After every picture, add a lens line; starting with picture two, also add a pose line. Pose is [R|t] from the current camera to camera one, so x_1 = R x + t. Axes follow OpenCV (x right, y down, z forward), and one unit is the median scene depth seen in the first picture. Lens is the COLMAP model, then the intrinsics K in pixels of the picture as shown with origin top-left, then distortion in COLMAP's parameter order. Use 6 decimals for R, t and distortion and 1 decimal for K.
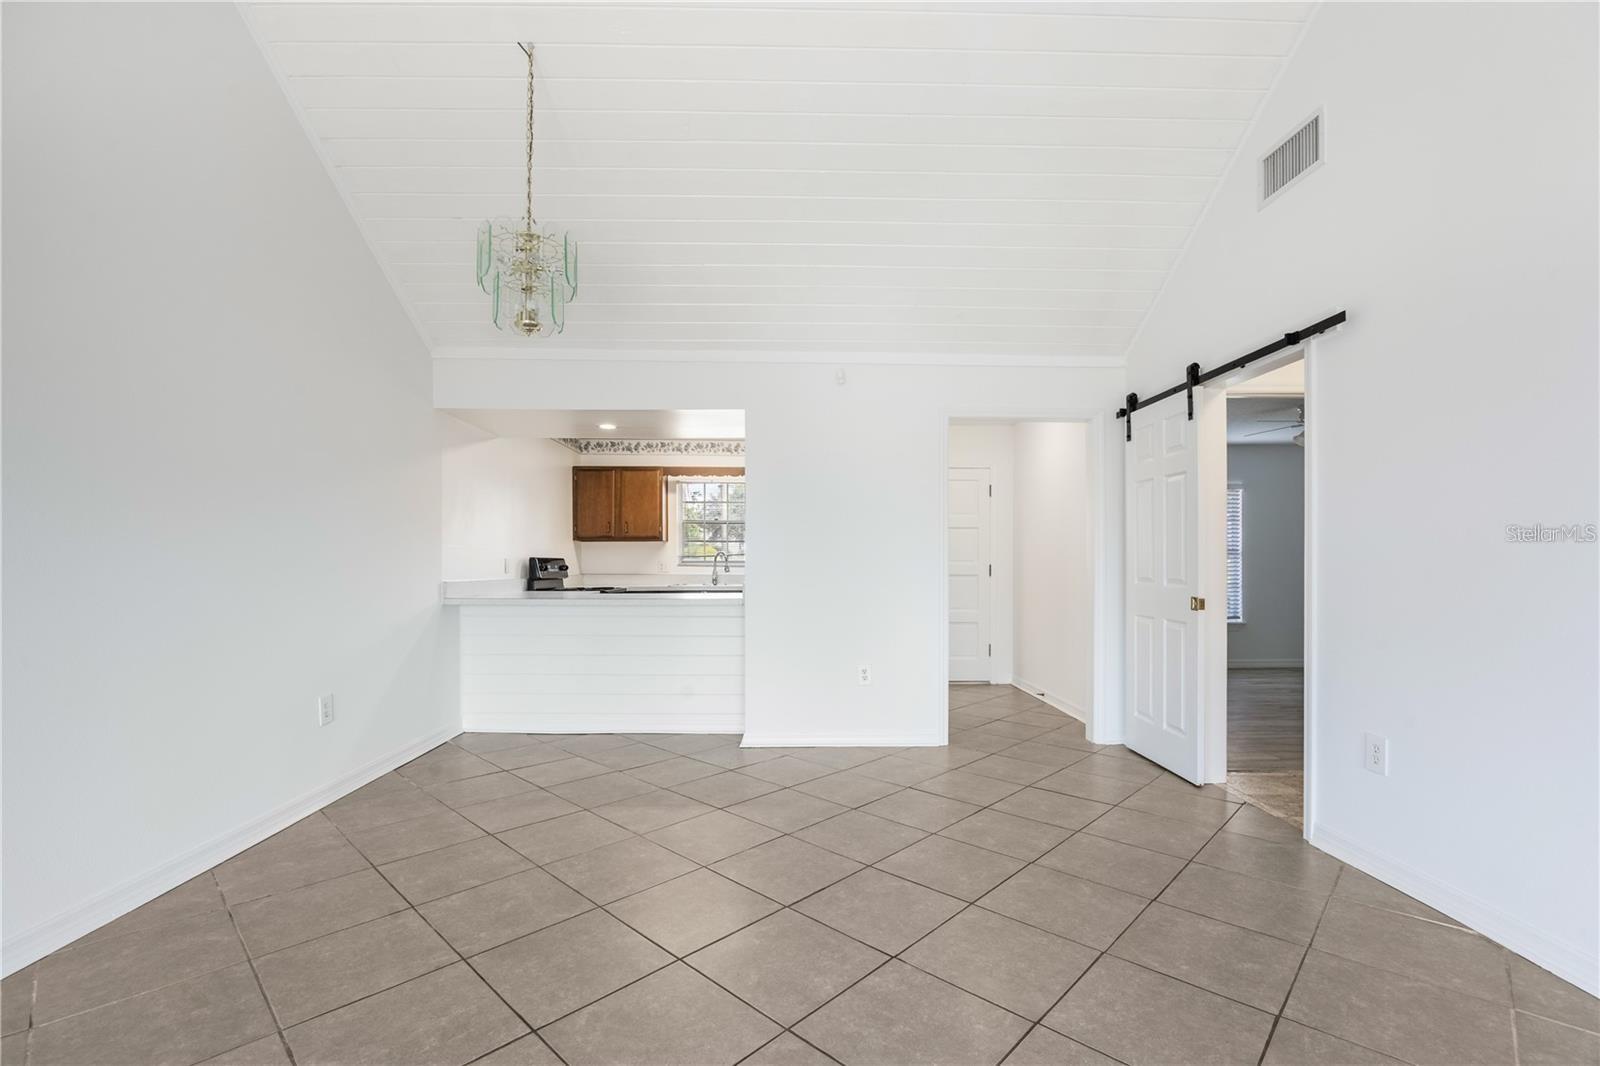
lens RADIAL K [[710.1, 0, 798.7], [0, 710.1, 560.5], [0, 0, 1]] dist [-0.008154, 0.000175]
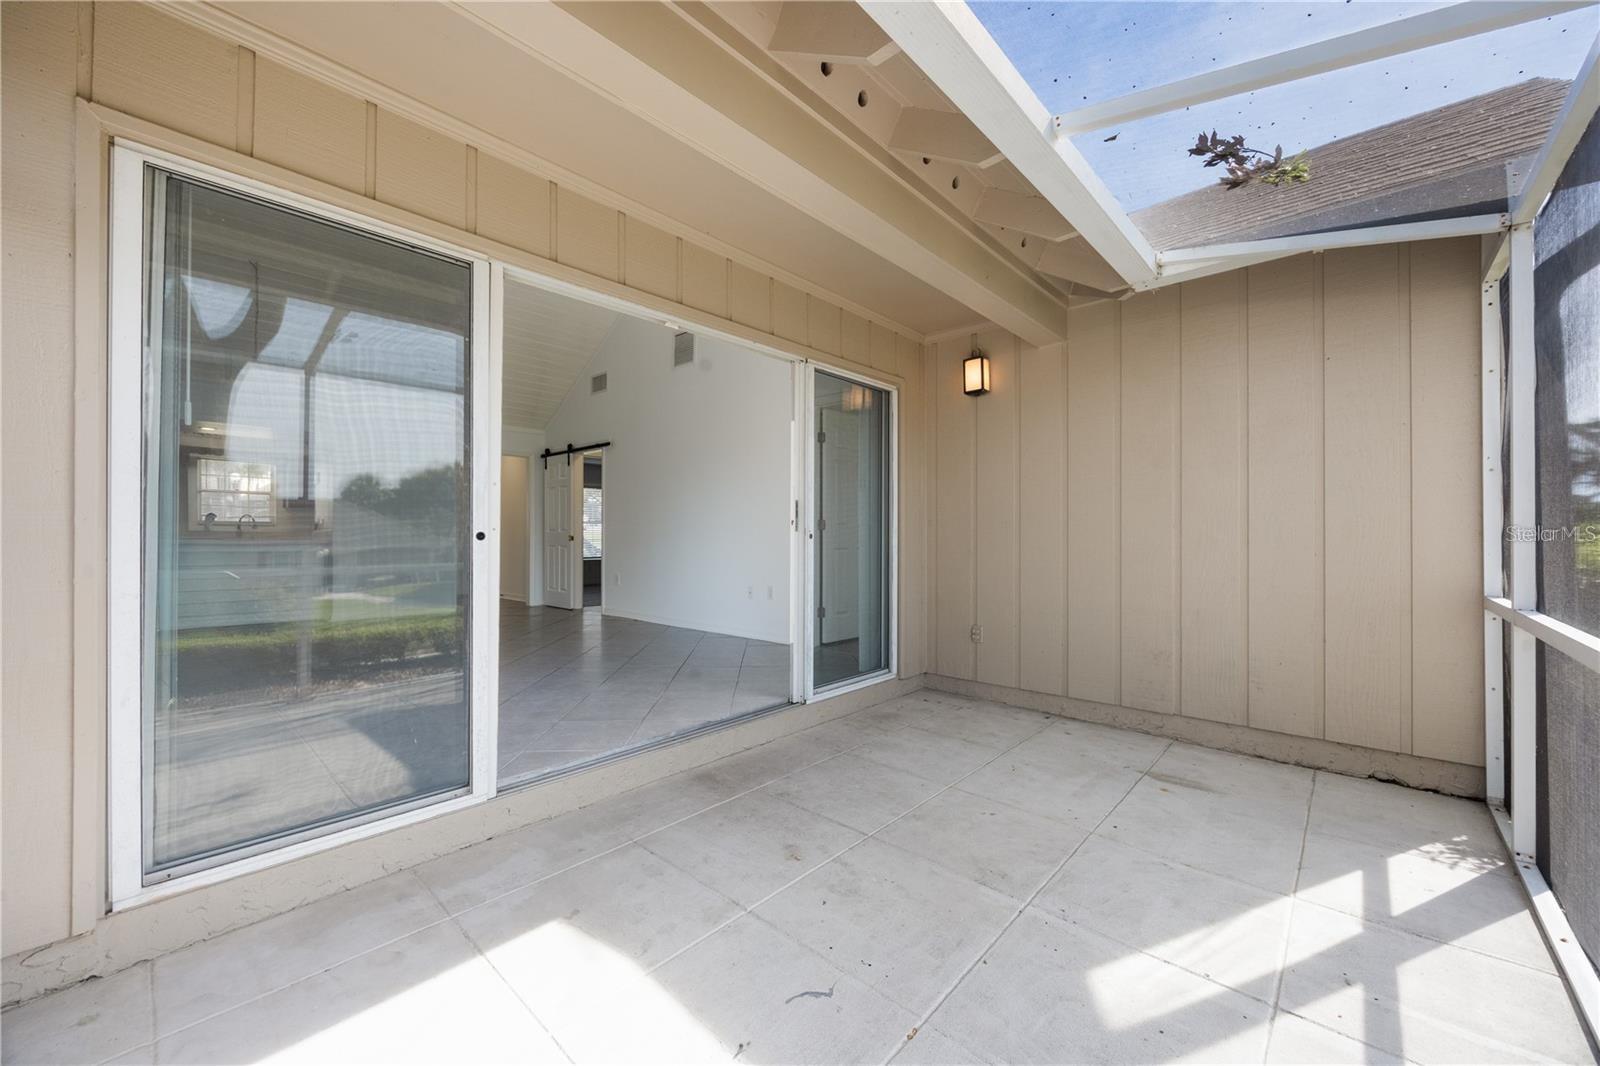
lens RADIAL K [[610.7, 0, 800.0], [0, 610.7, 533.0], [0, 0, 1]] dist [-0.001622, -0.000117]
pose [[0.689657, 0.002699, 0.724132, -0.385750], [-0.001889, 0.999996, -0.001929, 0.036651], [-0.724134, -0.000038, 0.689659, -0.932235]]
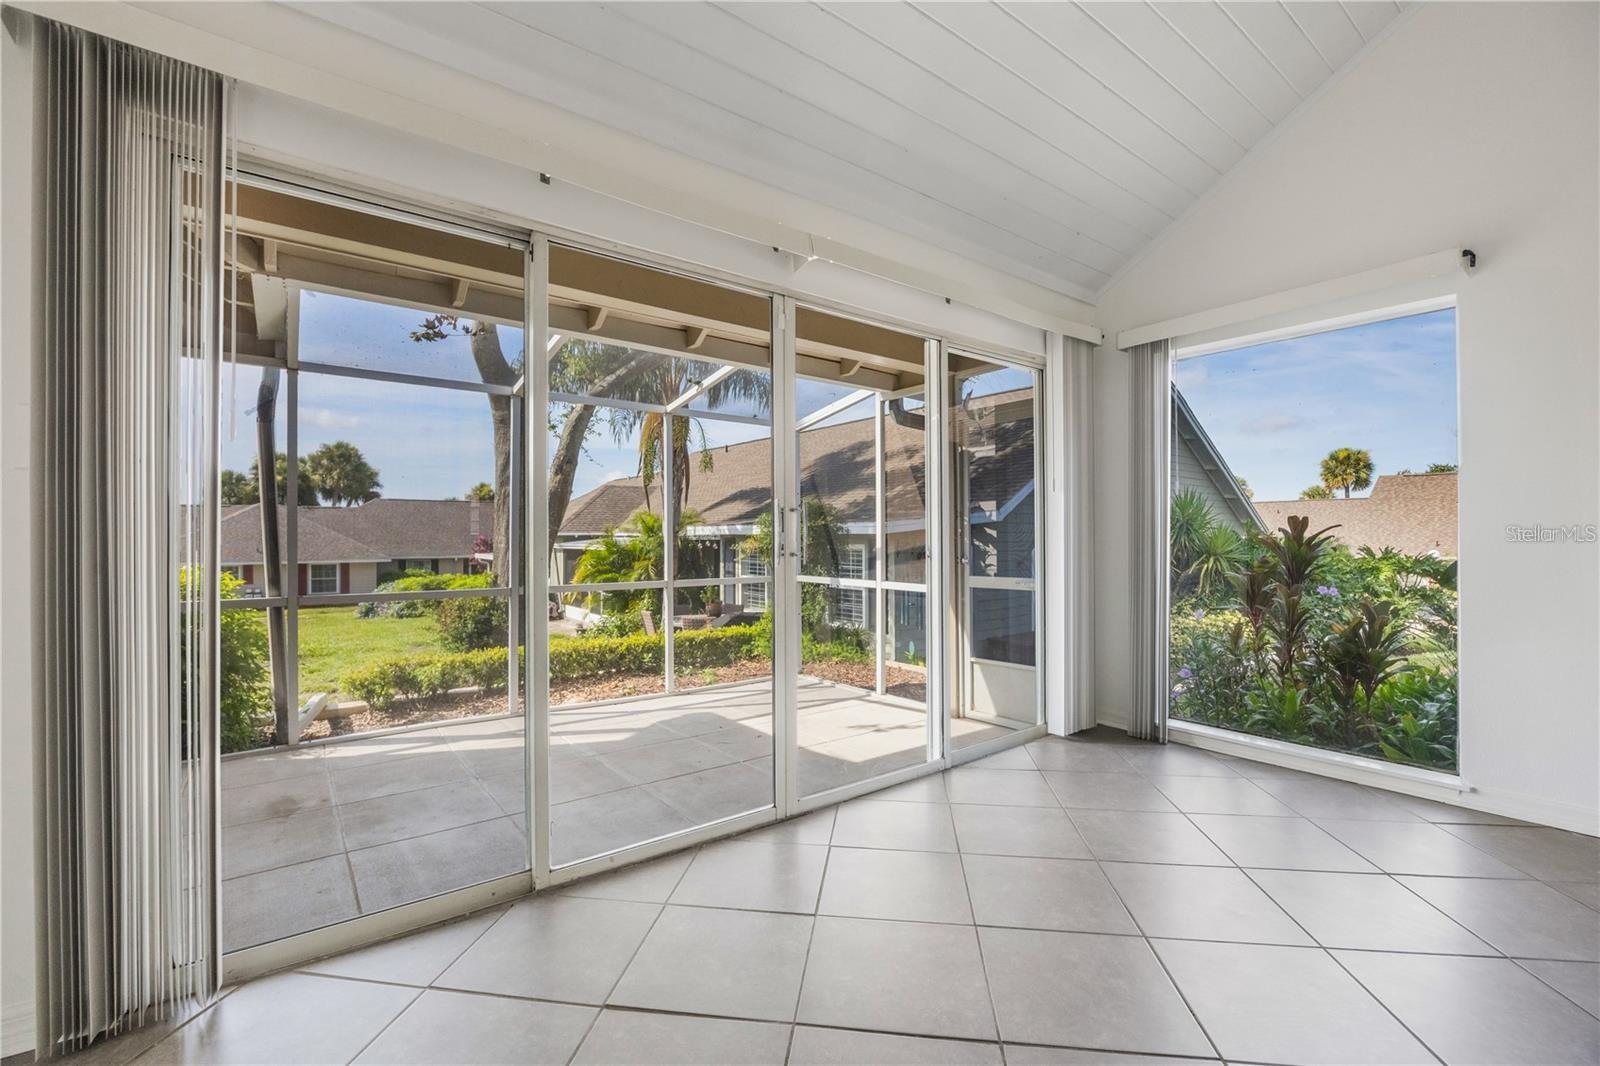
lens RADIAL K [[693.4, 0, 796.3], [0, 693.4, 533.9], [0, 0, 1]] dist [-0.015734, 0.000165]
pose [[-0.811334, -0.001888, -0.584580, 0.350549], [0.002586, 0.999973, -0.006819, 0.019291], [0.584578, -0.007044, -0.811307, 0.123313]]
